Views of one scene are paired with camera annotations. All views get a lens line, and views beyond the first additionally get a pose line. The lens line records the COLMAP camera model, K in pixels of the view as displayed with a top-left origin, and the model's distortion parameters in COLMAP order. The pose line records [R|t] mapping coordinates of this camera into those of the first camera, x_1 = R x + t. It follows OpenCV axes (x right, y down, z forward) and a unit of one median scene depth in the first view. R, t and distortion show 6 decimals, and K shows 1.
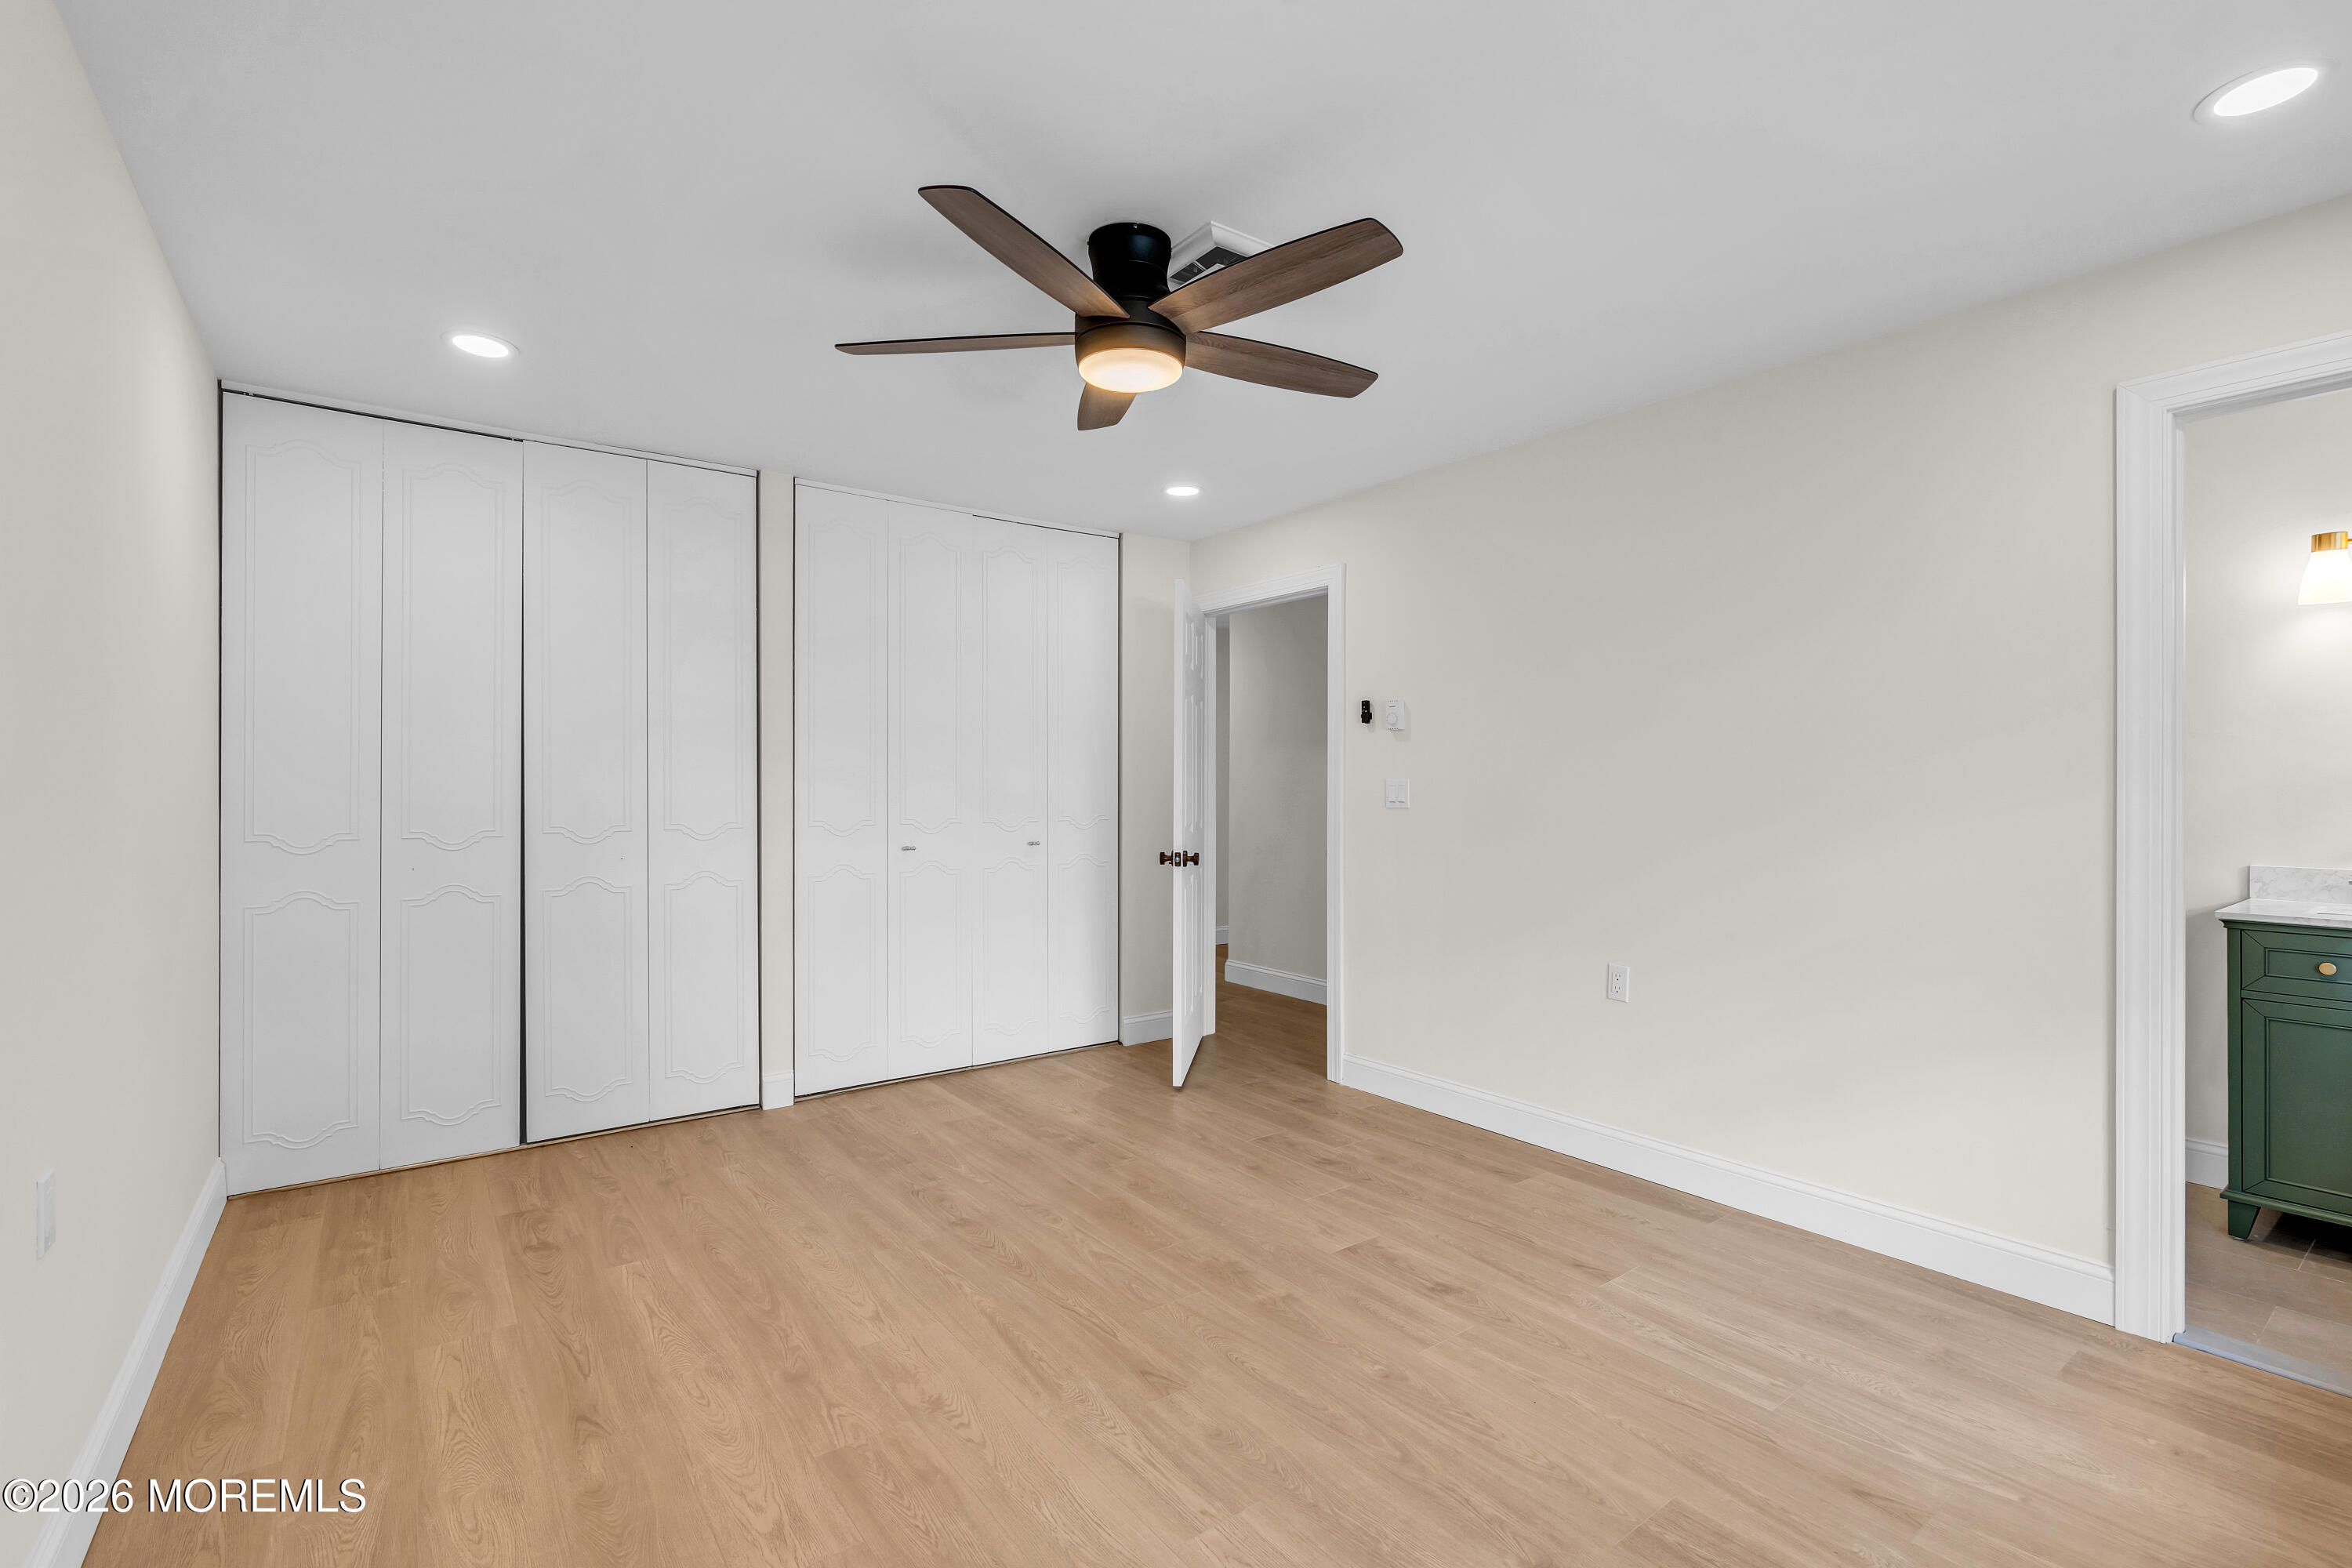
lens RADIAL K [[1070.4, 0, 1174.8], [0, 1070.4, 782.4], [0, 0, 1]] dist [-0.001888, -0.000159]
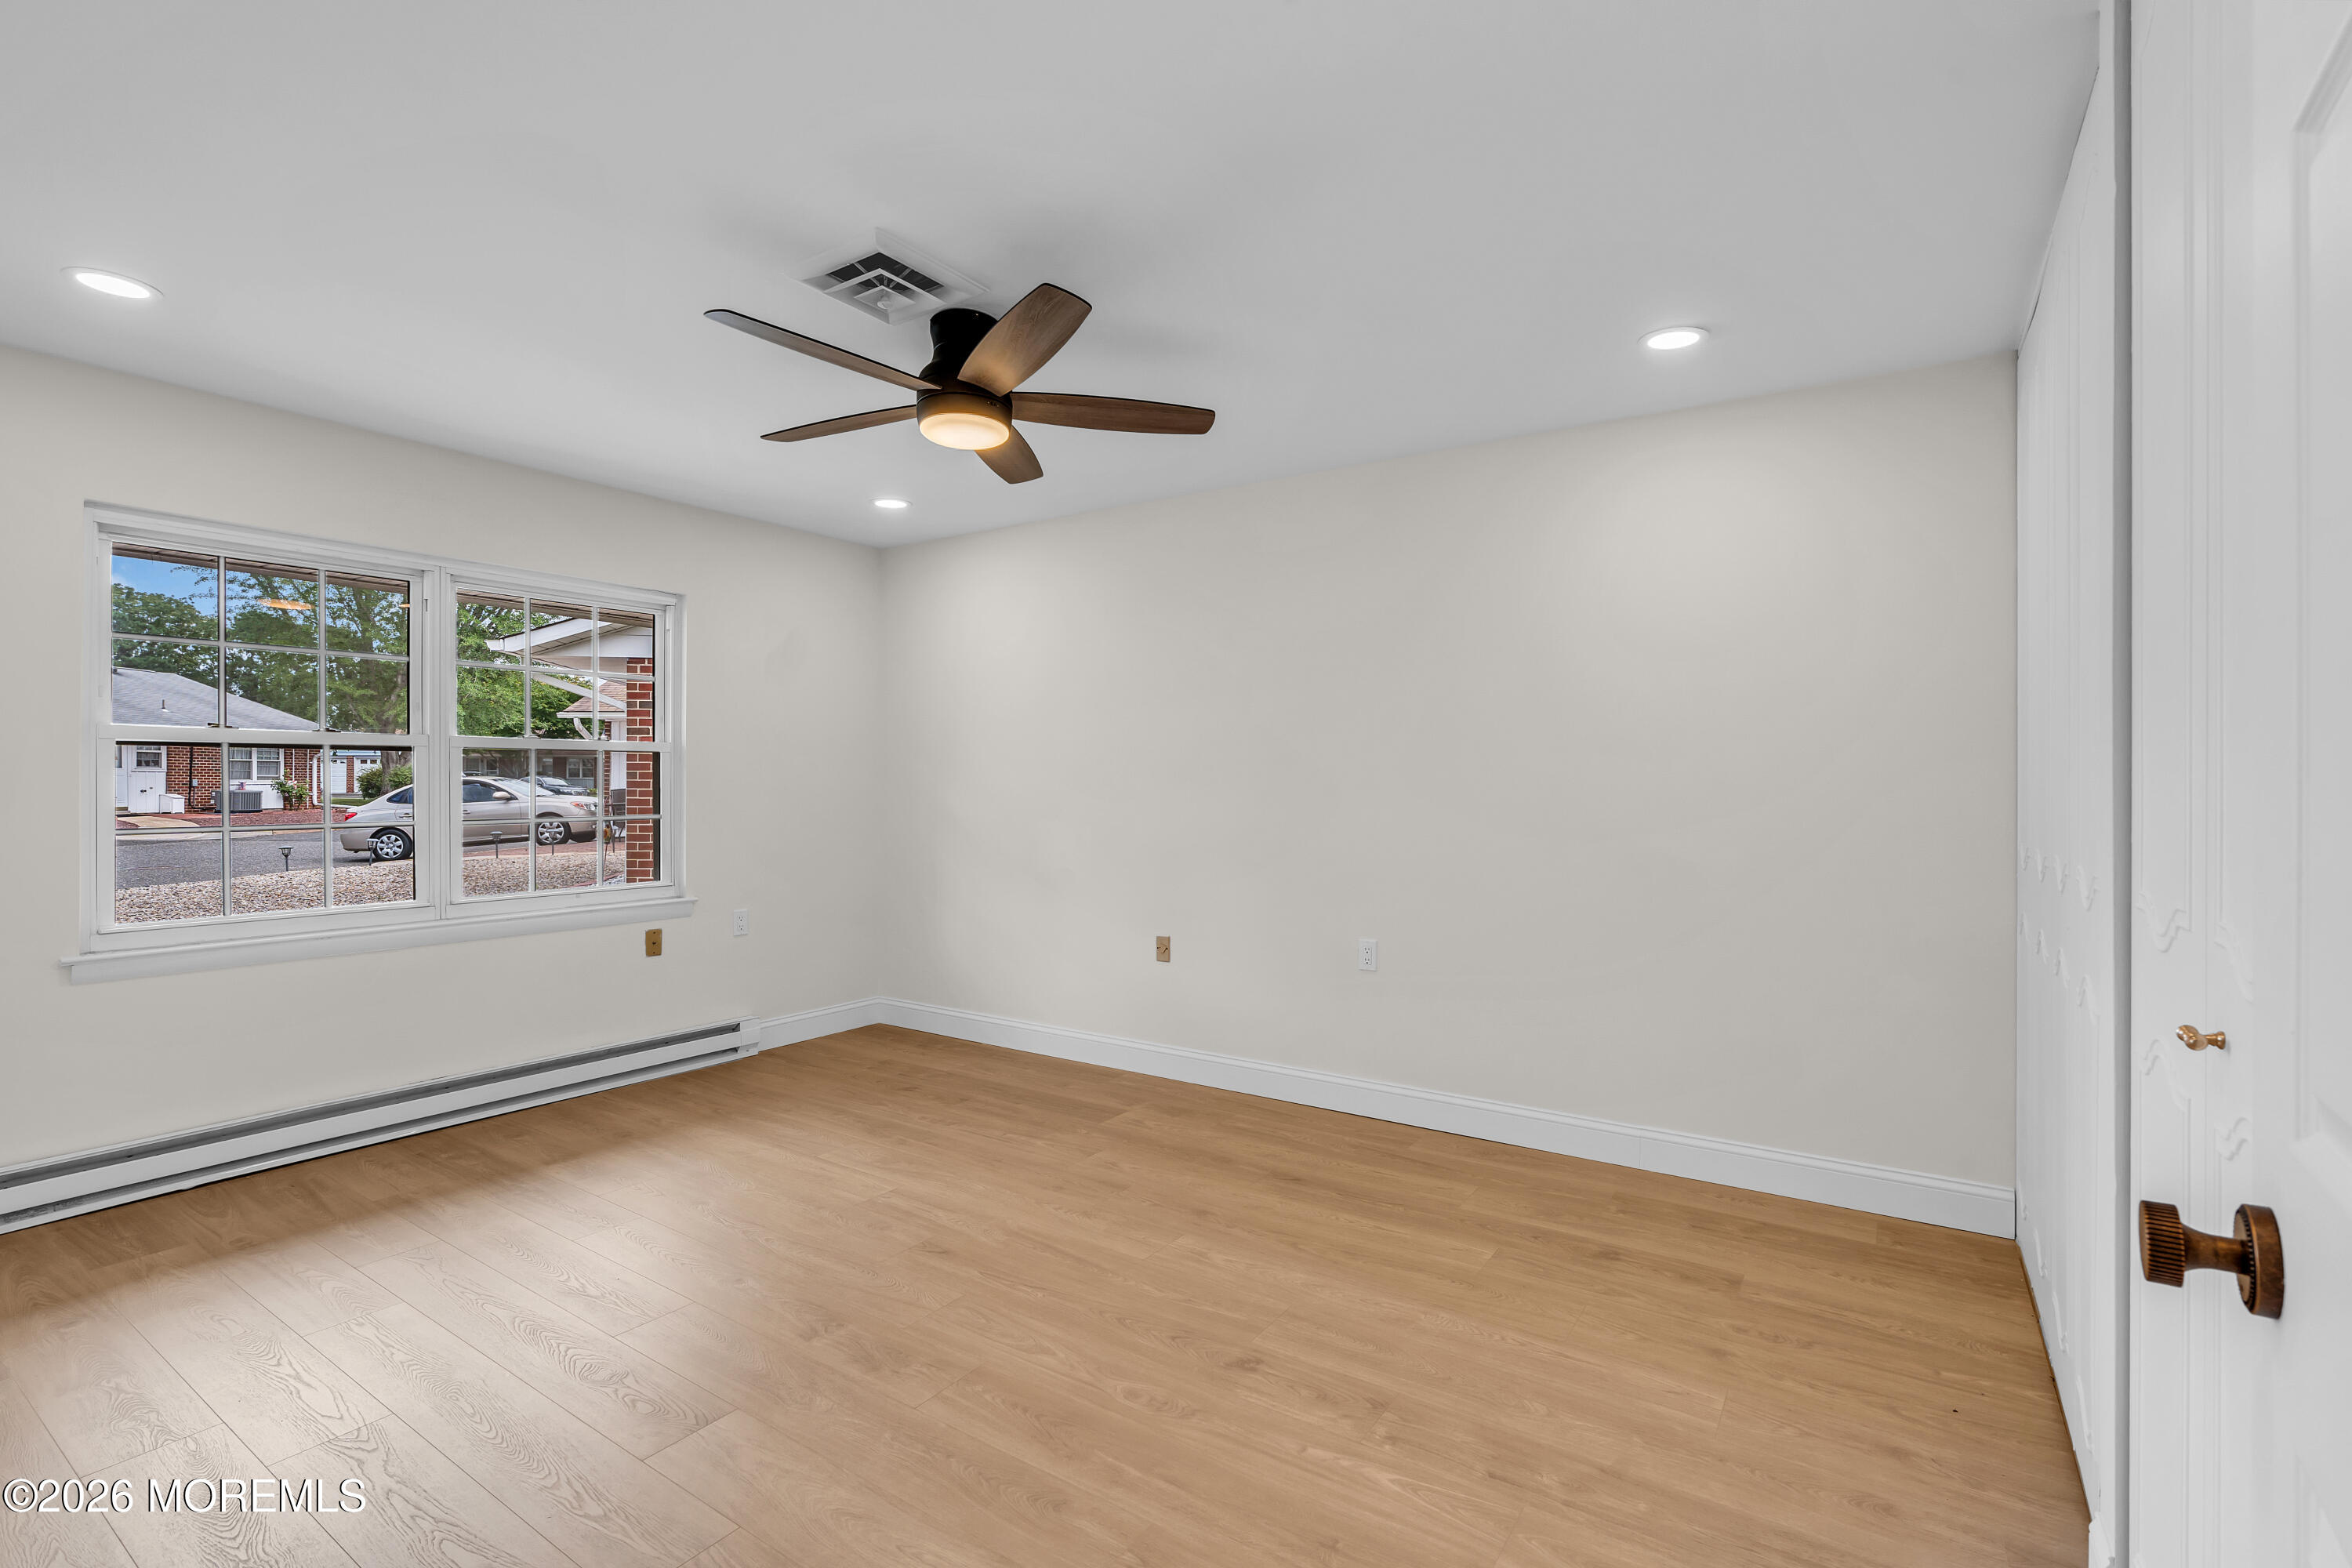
lens RADIAL K [[1070.4, 0, 1176.6], [0, 1070.4, 783.9], [0, 0, 1]] dist [-0.001888, -0.000159]
pose [[-0.944477, -0.003017, -0.328562, 0.102105], [-0.003082, 0.999995, -0.000321, 0.004777], [0.328562, 0.000709, -0.944482, 1.802421]]
